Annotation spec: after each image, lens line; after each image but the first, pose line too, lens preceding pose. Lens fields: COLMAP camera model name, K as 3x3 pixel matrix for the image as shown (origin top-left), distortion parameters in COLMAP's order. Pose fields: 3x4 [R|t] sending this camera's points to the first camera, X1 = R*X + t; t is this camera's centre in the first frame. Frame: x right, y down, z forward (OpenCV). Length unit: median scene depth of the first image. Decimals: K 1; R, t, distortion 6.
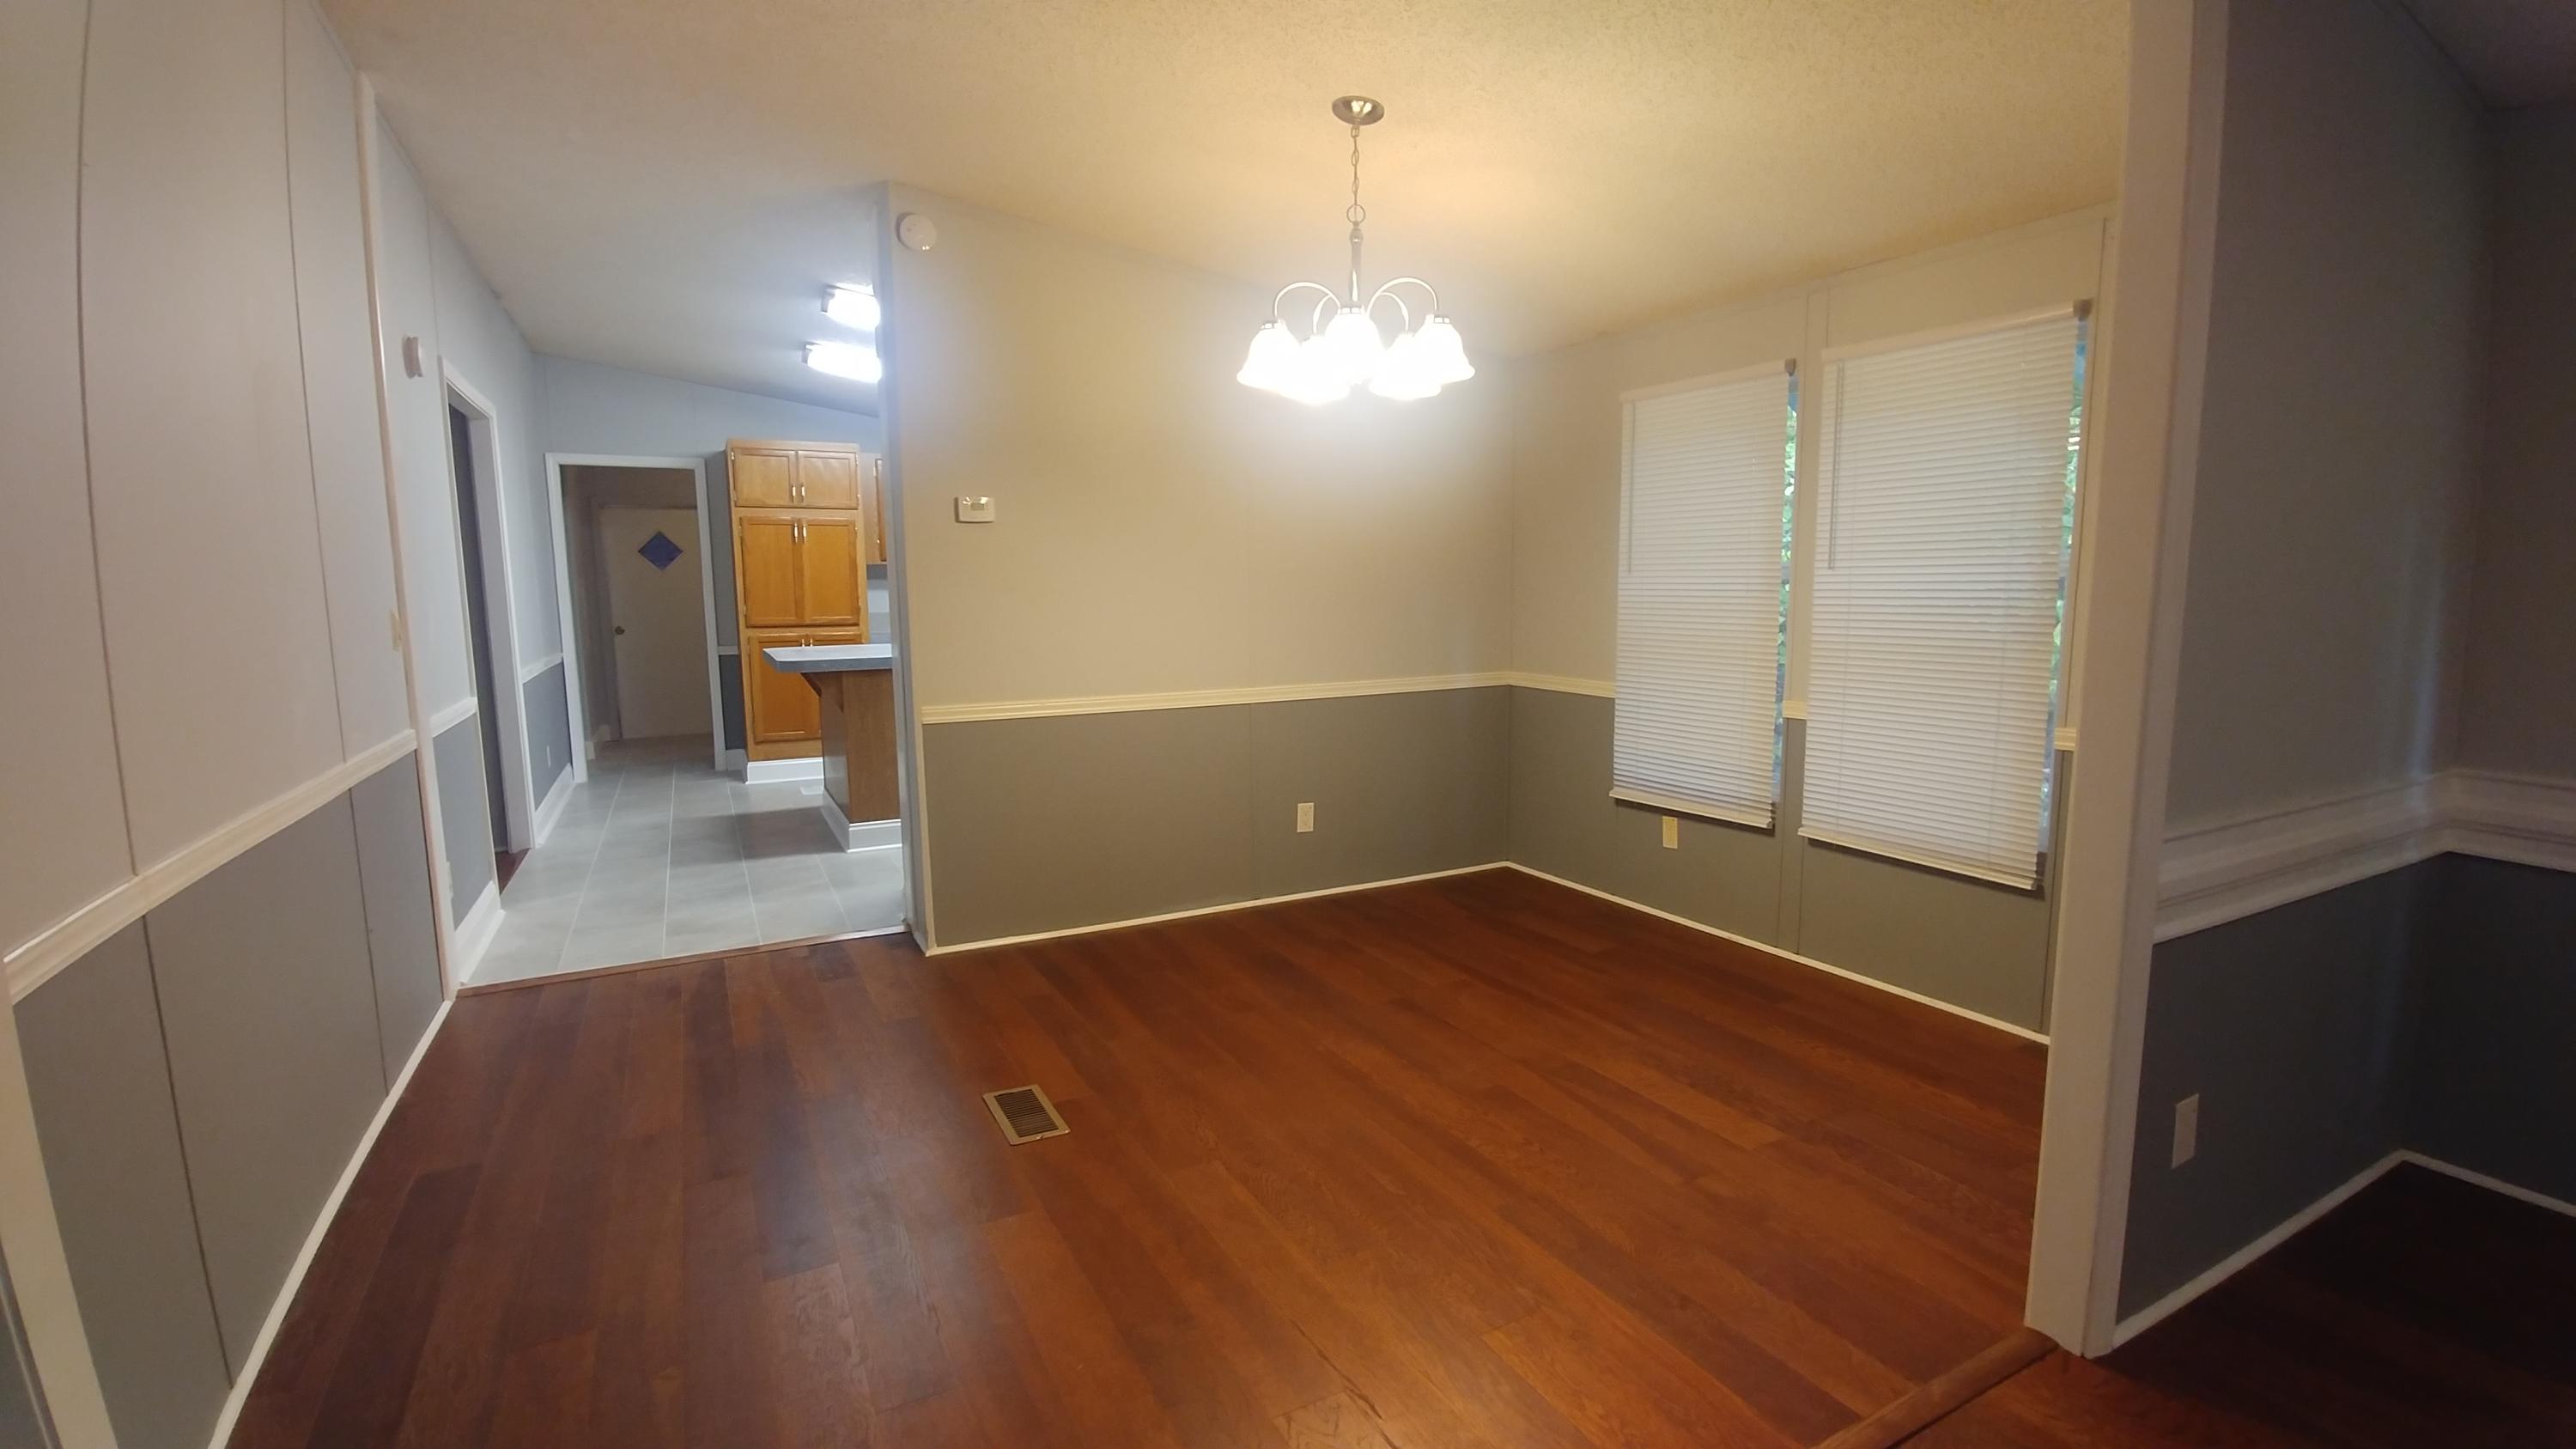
lens RADIAL K [[1150.1, 0, 1307.8], [0, 1150.1, 741.7], [0, 0, 1]] dist [-0.023640, -0.000452]
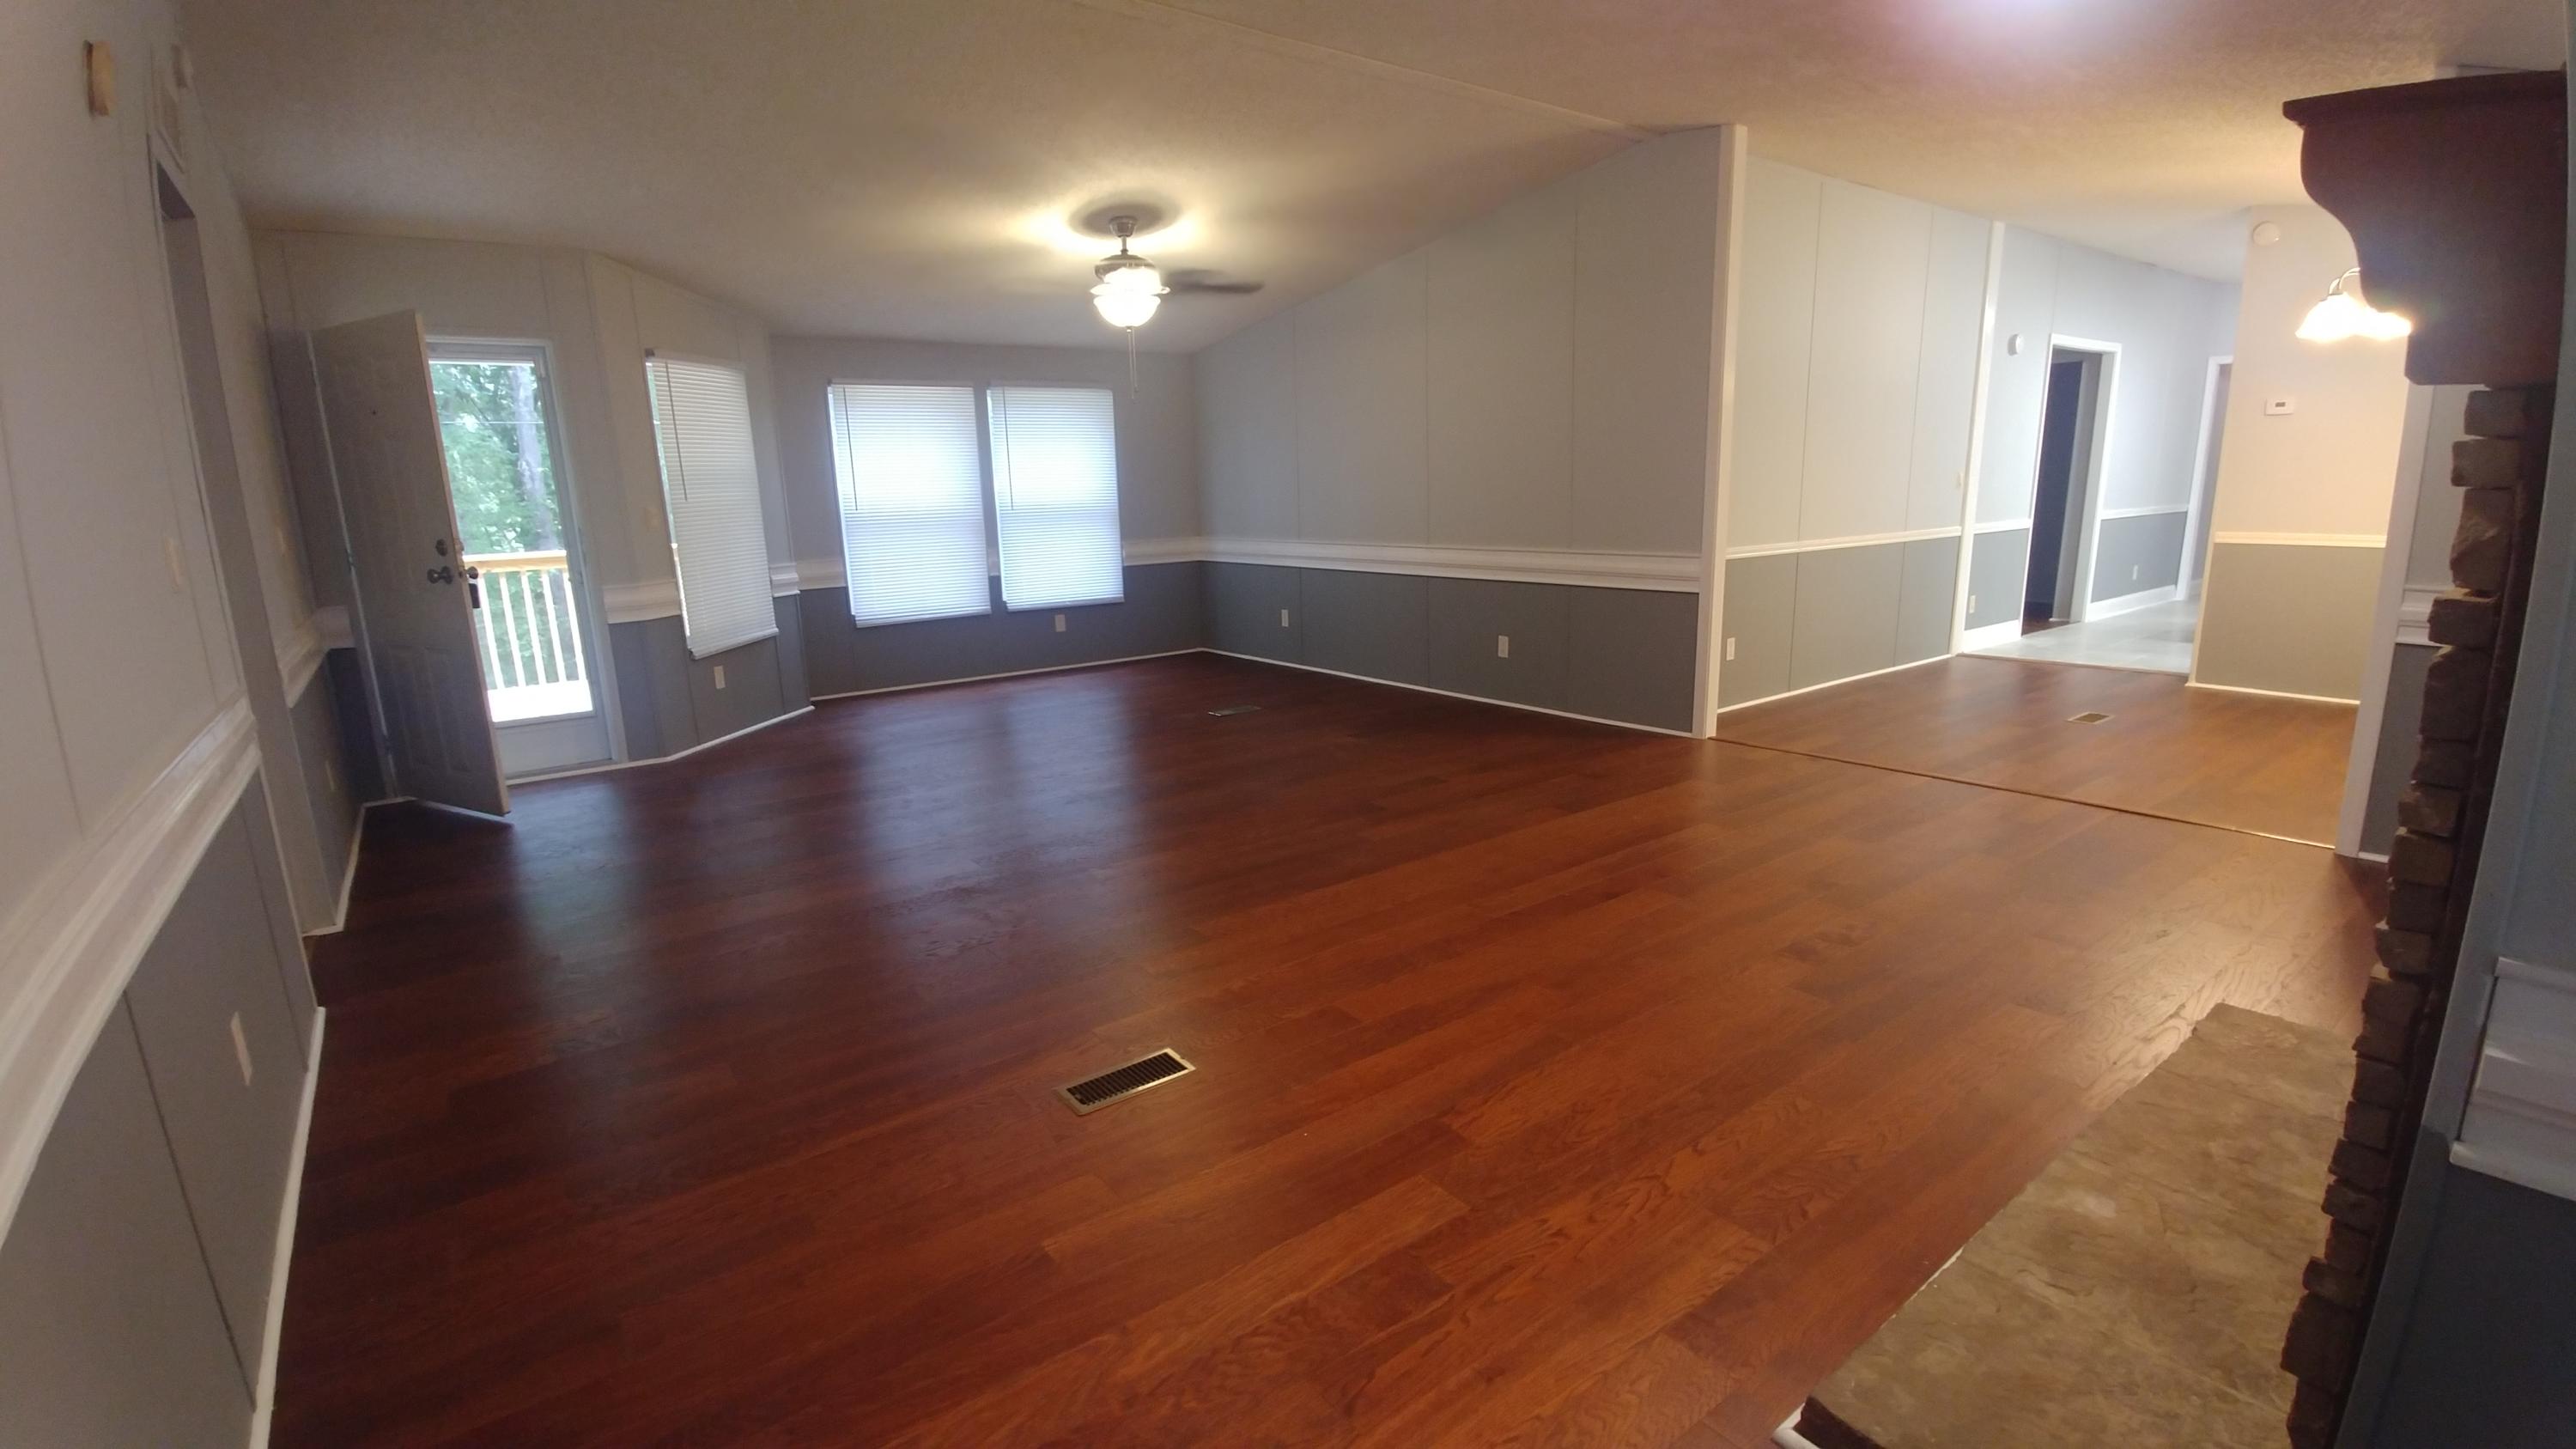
lens RADIAL K [[1150.1, 0, 1307.8], [0, 1150.1, 741.7], [0, 0, 1]] dist [-0.023640, -0.000452]
pose [[0.162080, 0.227518, -0.960190, 1.022437], [-0.108114, 0.971293, 0.211899, 0.057760], [0.980837, 0.069465, 0.182025, -0.517705]]
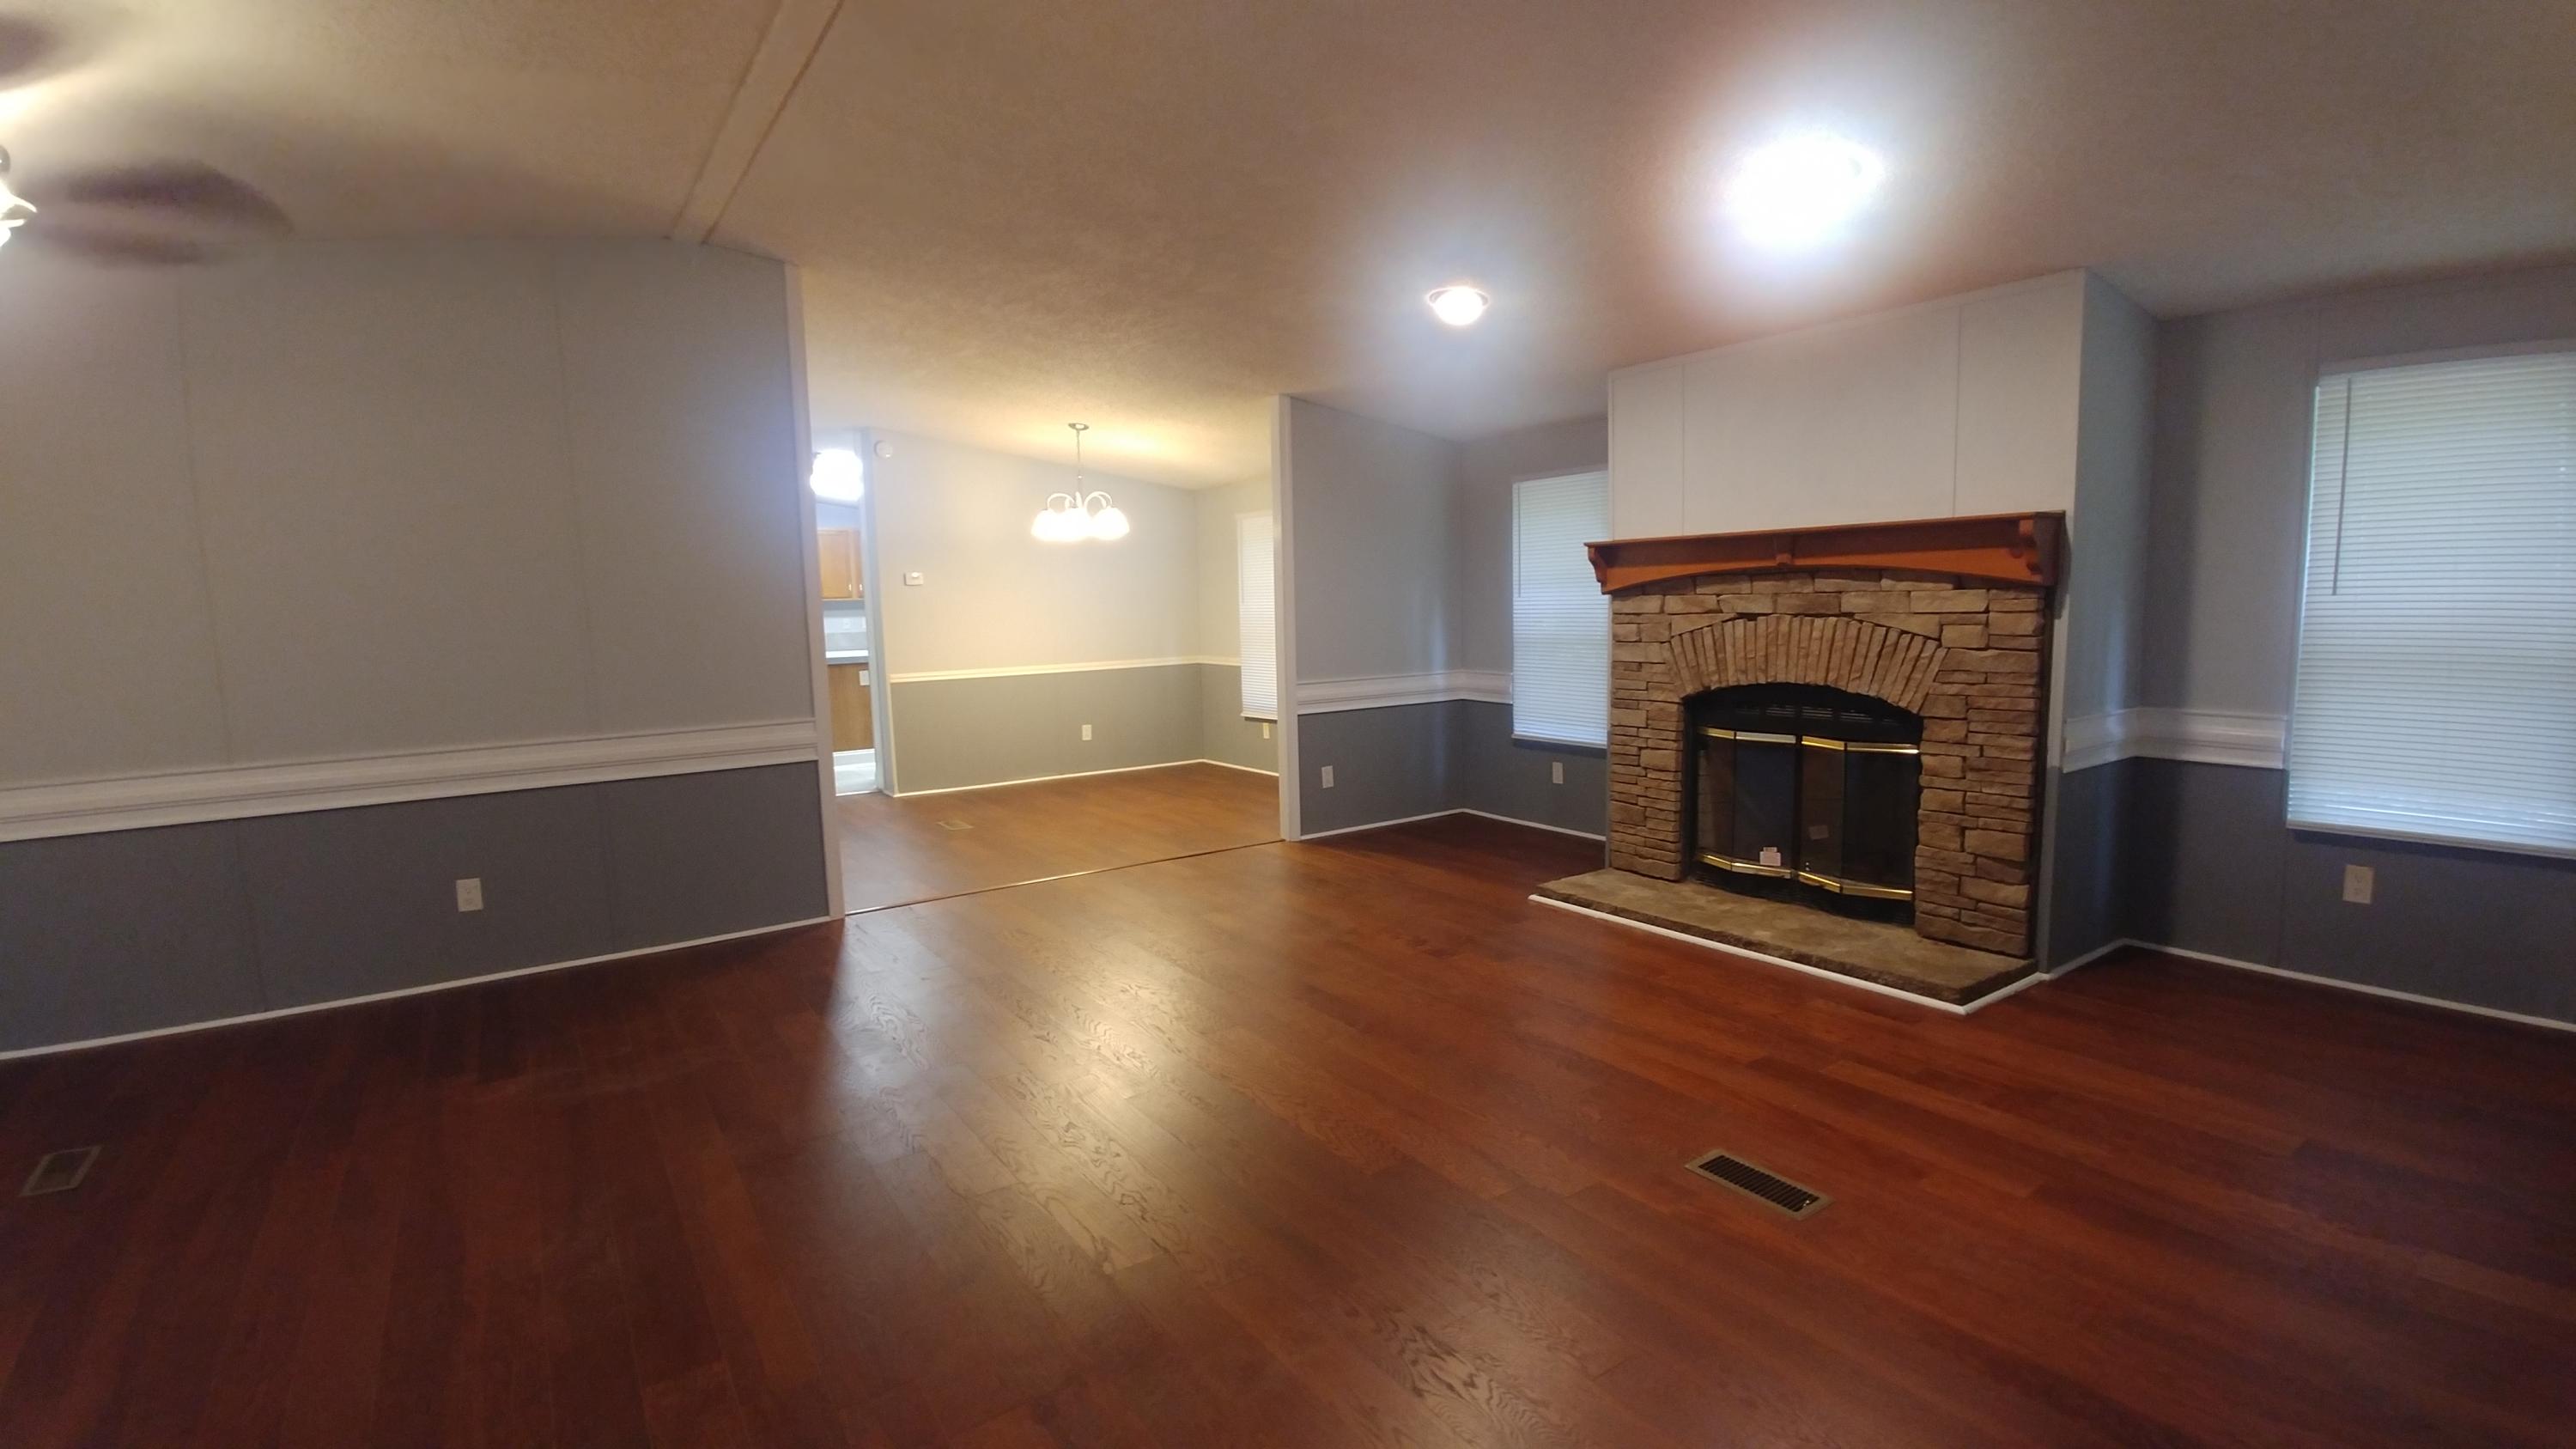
lens RADIAL K [[1150.1, 0, 1307.8], [0, 1150.1, 741.7], [0, 0, 1]] dist [-0.023640, -0.000452]
pose [[0.992963, -0.029448, 0.114701, 0.161717], [0.031422, 0.999387, -0.015443, 0.137535], [-0.114176, 0.018939, 0.993280, -1.073800]]
